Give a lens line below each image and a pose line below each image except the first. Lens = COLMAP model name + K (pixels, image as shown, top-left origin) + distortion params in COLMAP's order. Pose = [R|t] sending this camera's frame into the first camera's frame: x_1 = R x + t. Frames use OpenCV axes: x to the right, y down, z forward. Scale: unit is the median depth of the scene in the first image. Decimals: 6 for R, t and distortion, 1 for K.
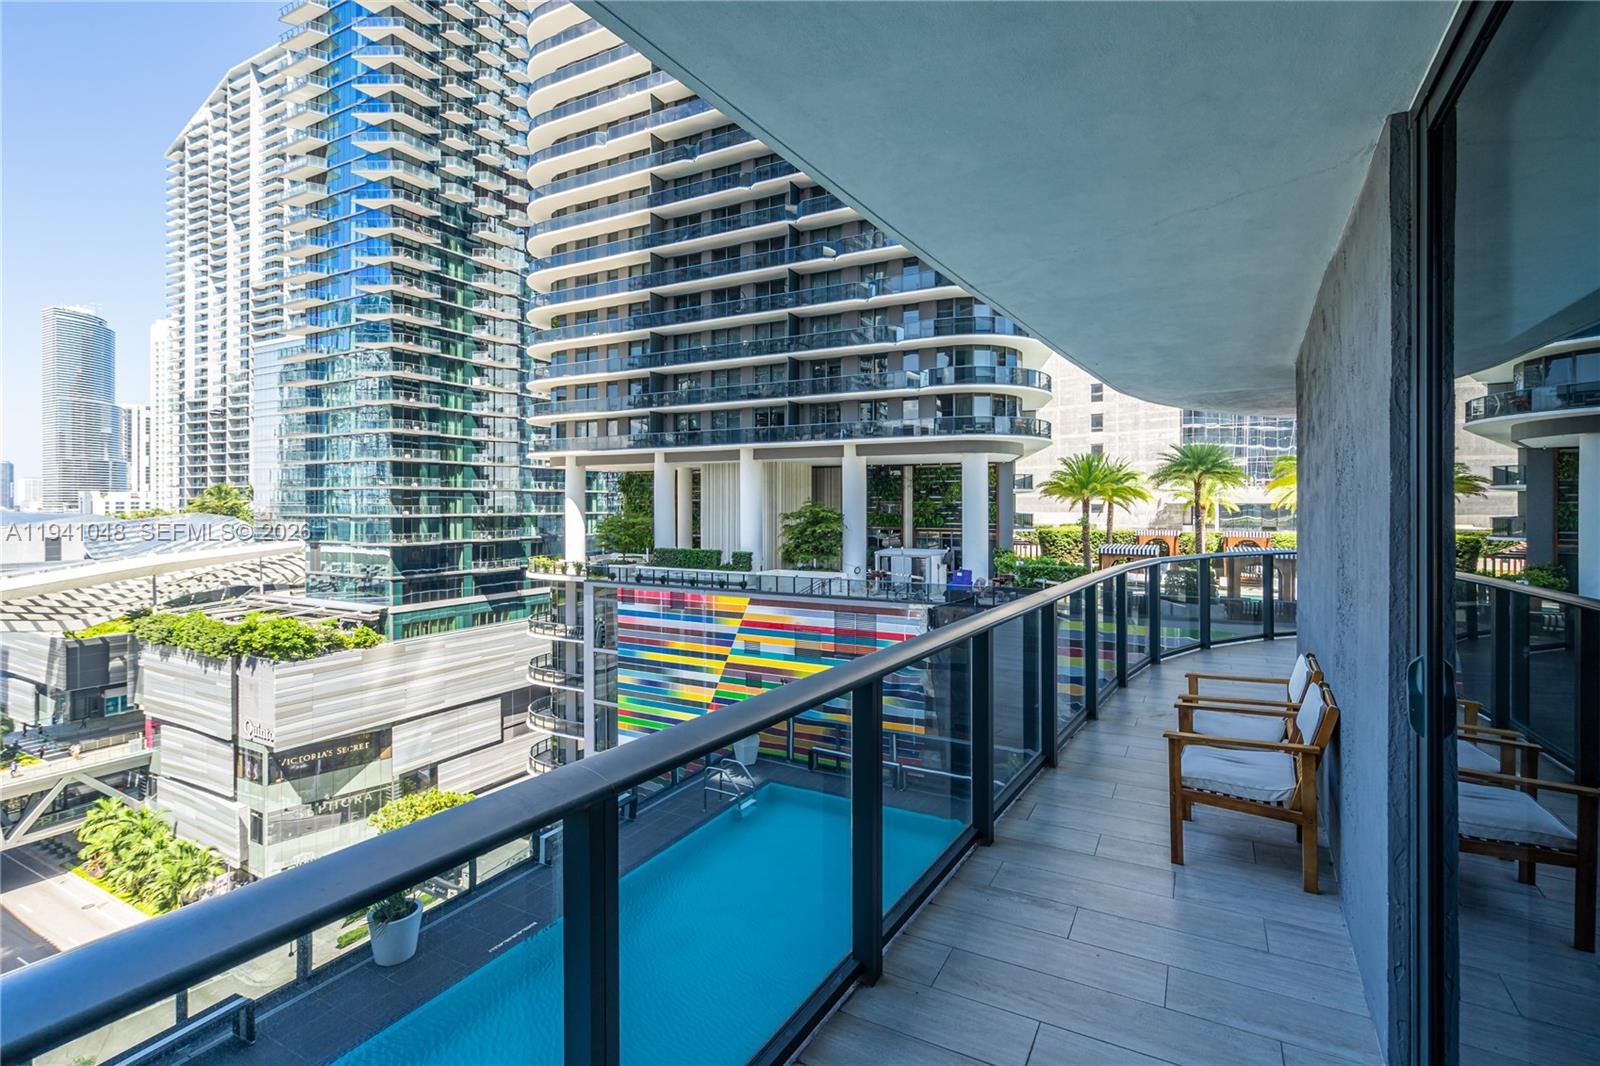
lens RADIAL K [[728.5, 0, 803.5], [0, 728.5, 504.3], [0, 0, 1]] dist [-0.000667, 0.000643]
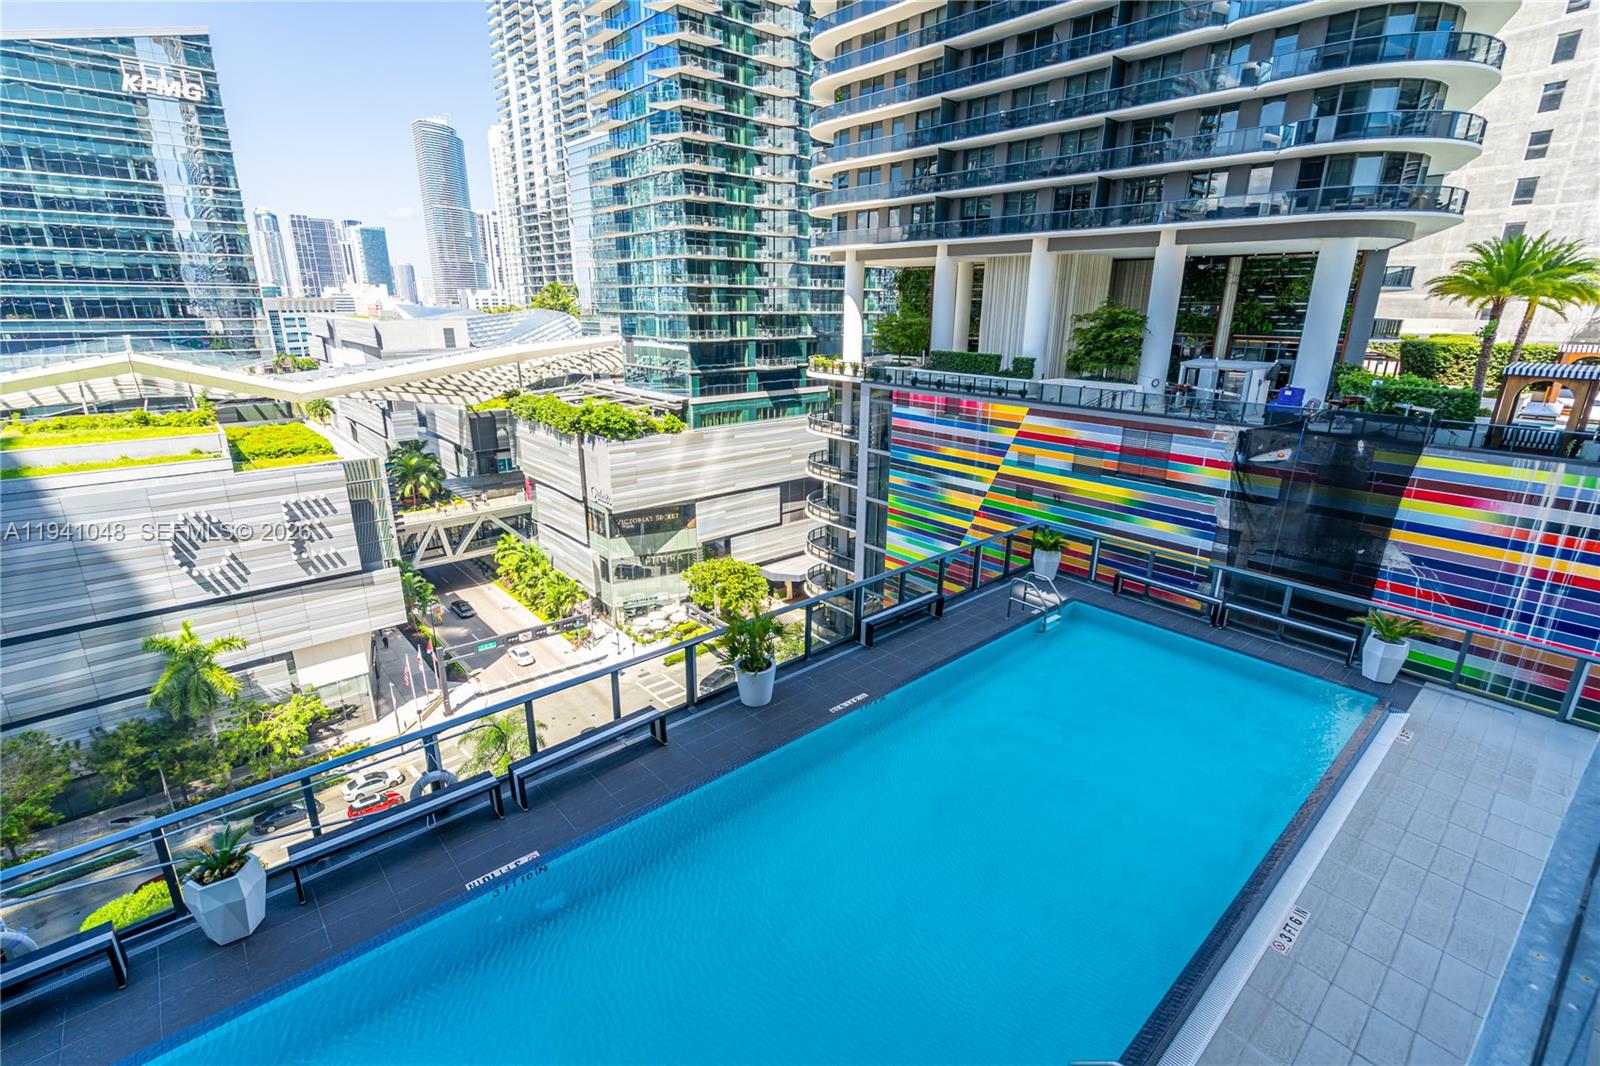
lens RADIAL K [[733.0, 0, 804.7], [0, 733.0, 535.2], [0, 0, 1]] dist [-0.003608, 0.001909]
pose [[0.935959, 0.112351, -0.333703, -0.007249], [-0.006625, 0.953179, 0.302333, 0.000512], [0.352046, -0.280761, 0.892881, 0.002642]]
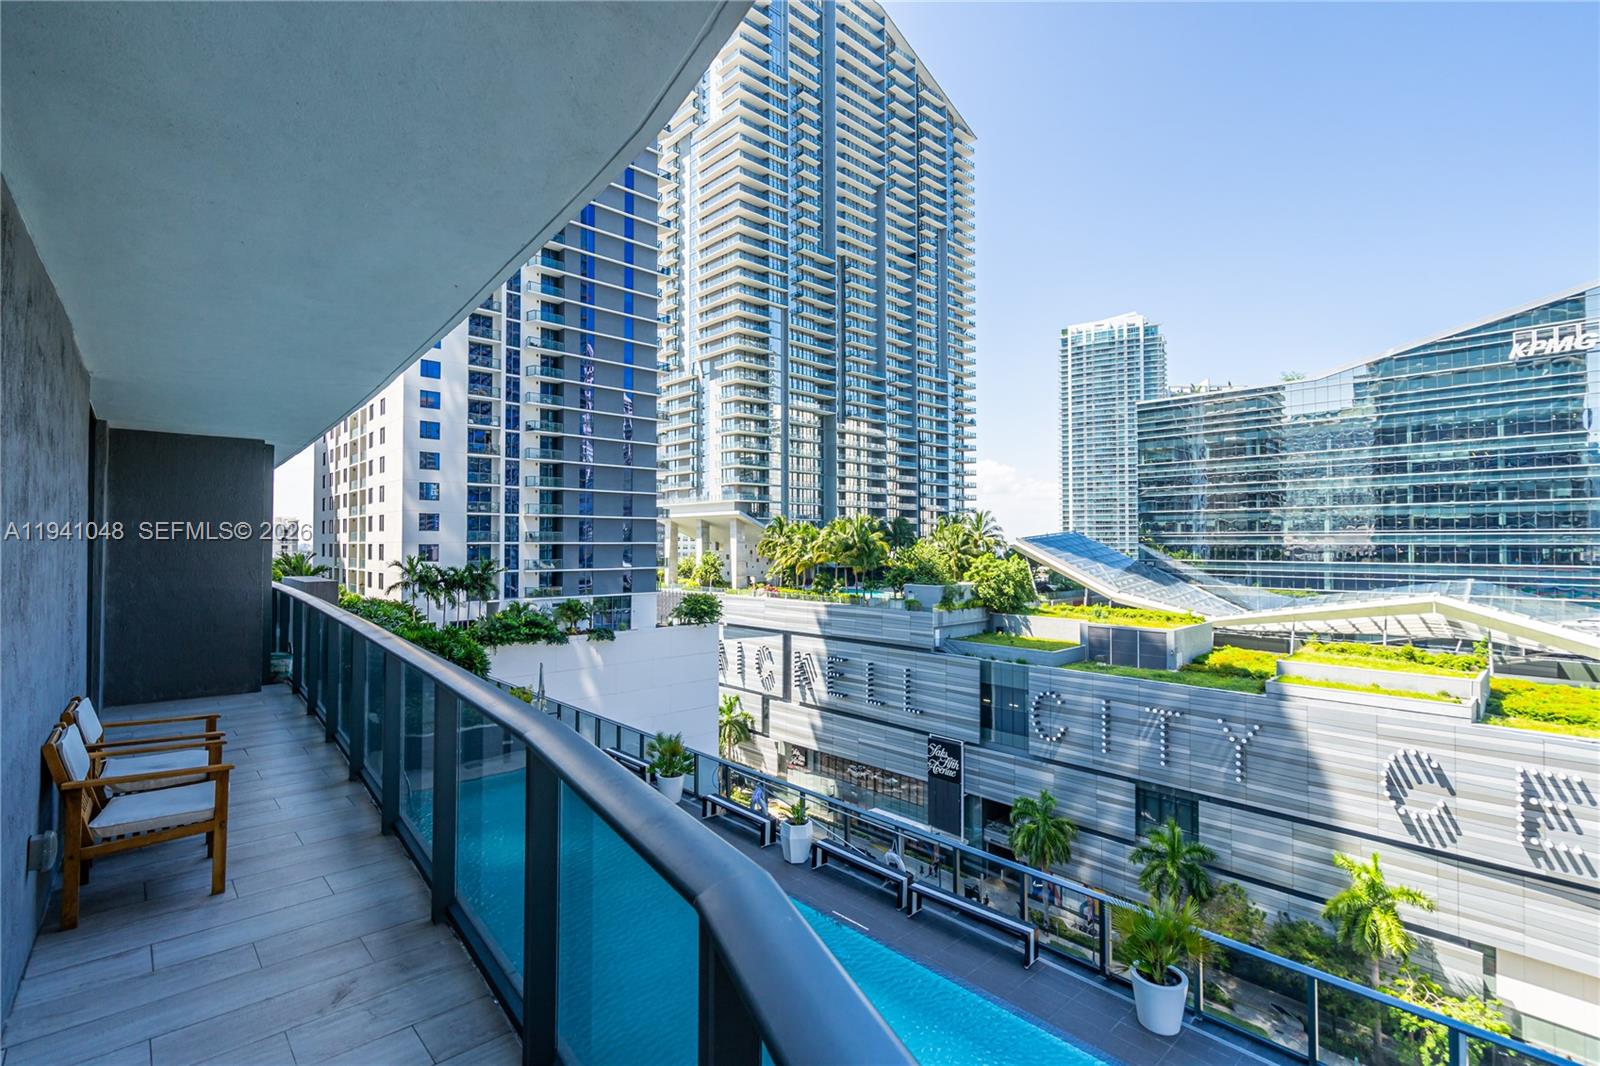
lens RADIAL K [[741.6, 0, 803.7], [0, 741.6, 525.3], [0, 0, 1]] dist [0.011271, 0.000123]
pose [[-0.323190, -0.024414, -0.946019, 0.097004], [0.001041, 0.999657, -0.026154, -0.001027], [0.946334, -0.009438, -0.323054, 0.140214]]
